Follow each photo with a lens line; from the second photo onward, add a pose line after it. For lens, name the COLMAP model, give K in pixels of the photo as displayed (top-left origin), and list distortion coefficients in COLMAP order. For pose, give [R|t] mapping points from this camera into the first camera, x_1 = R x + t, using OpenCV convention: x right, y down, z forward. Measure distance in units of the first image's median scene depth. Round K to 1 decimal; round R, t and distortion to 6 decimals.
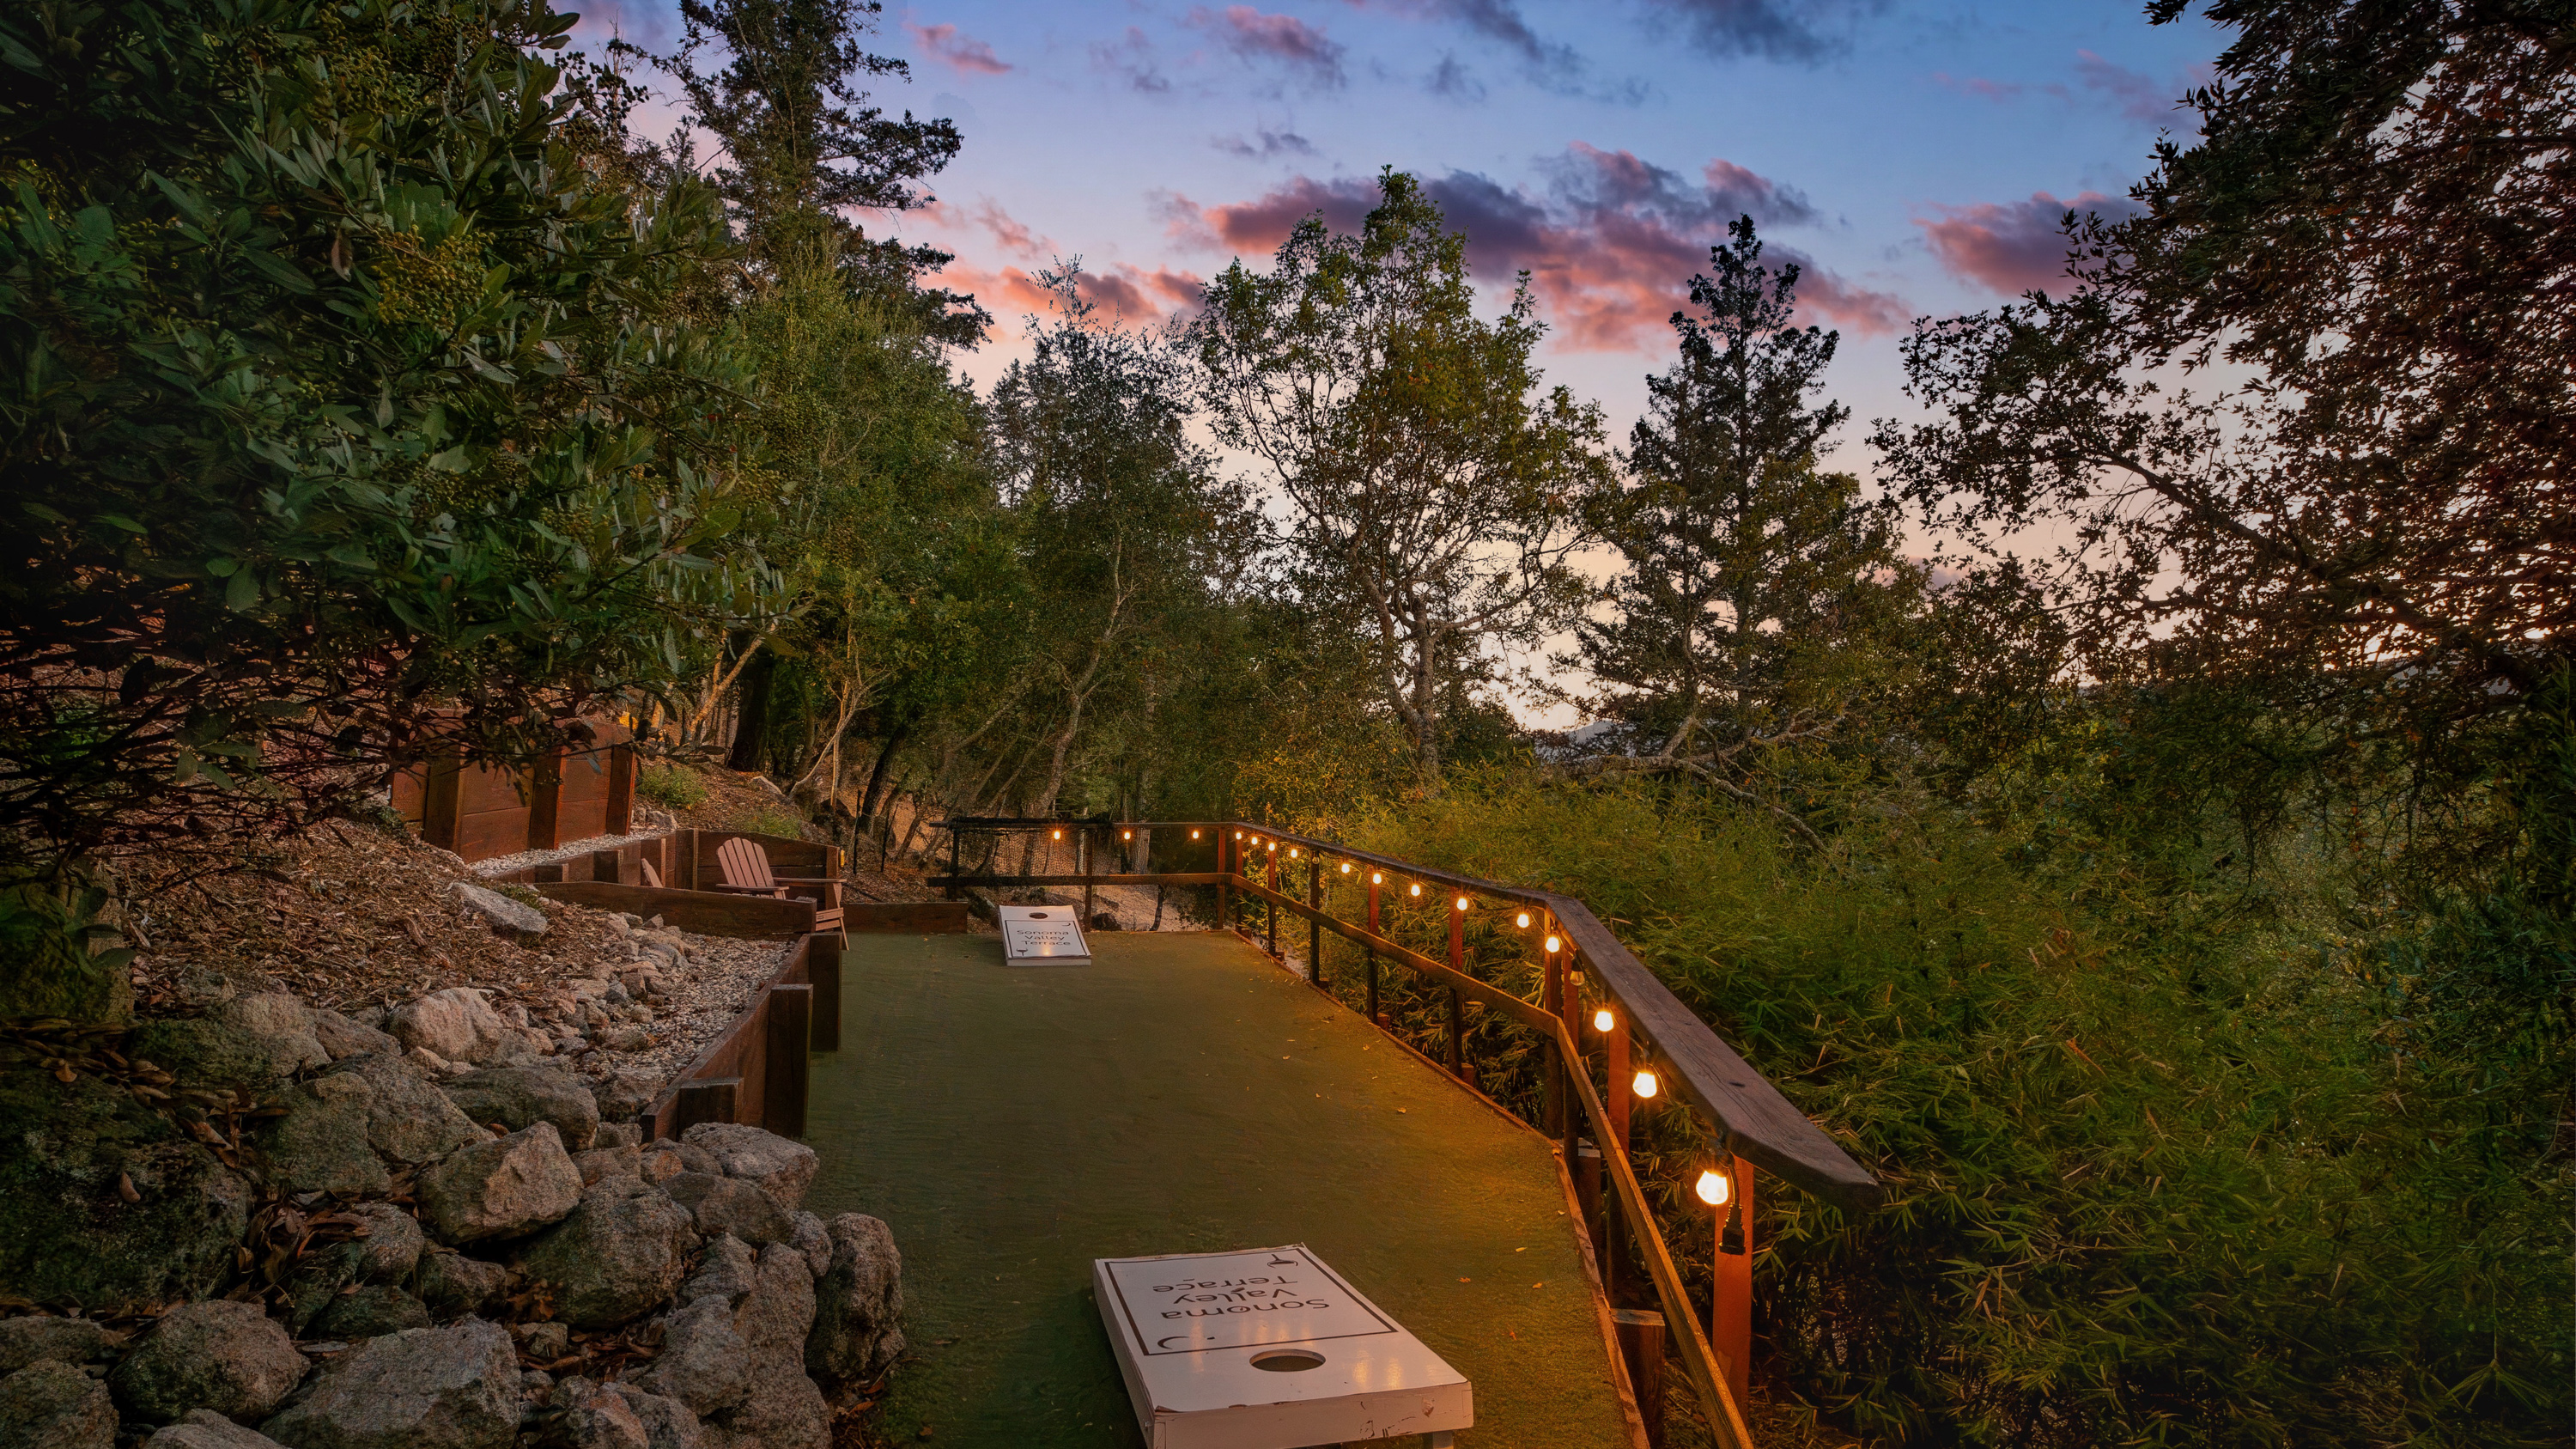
lens RADIAL K [[1058.1, 0, 1230.5], [0, 1058.1, 734.2], [0, 0, 1]] dist [-0.000534, -0.000257]
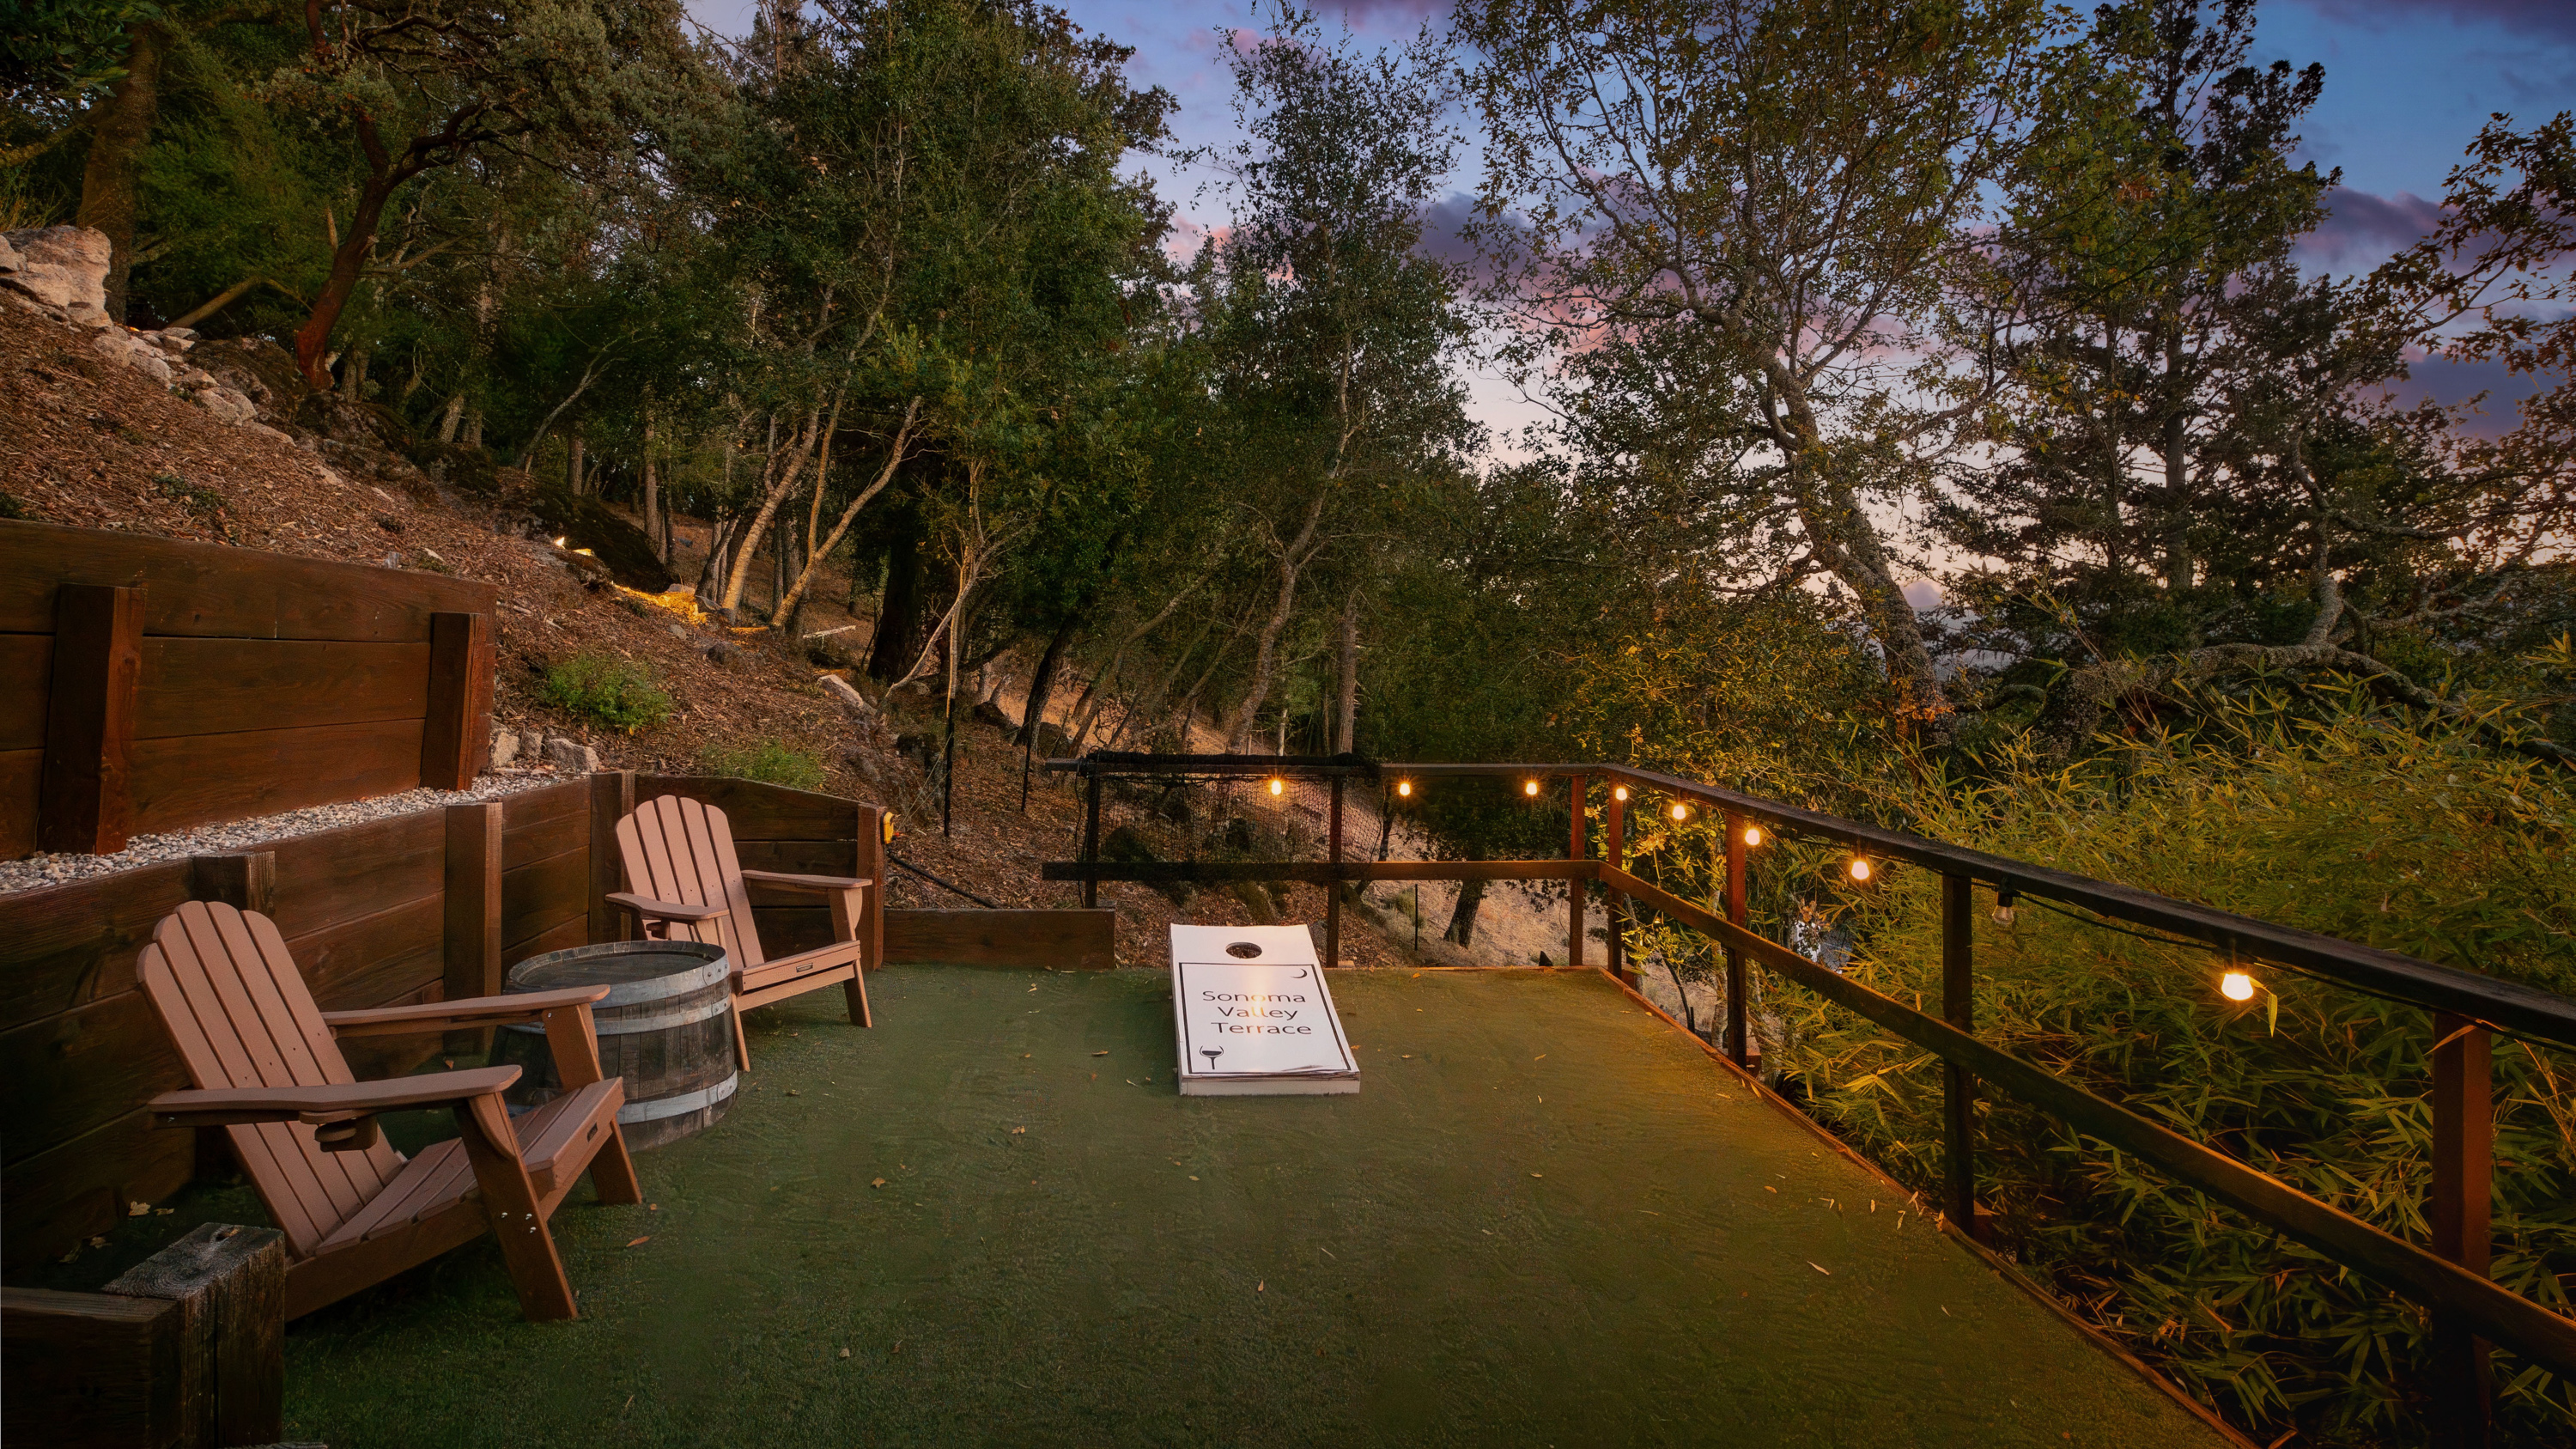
lens RADIAL K [[1058.1, 0, 1230.5], [0, 1058.1, 734.2], [0, 0, 1]] dist [-0.000534, -0.000257]
pose [[0.983144, 0.013802, -0.182311, -0.048415], [0.003679, 0.995451, 0.095200, 0.009241], [0.182795, -0.094267, 0.978621, 0.255567]]
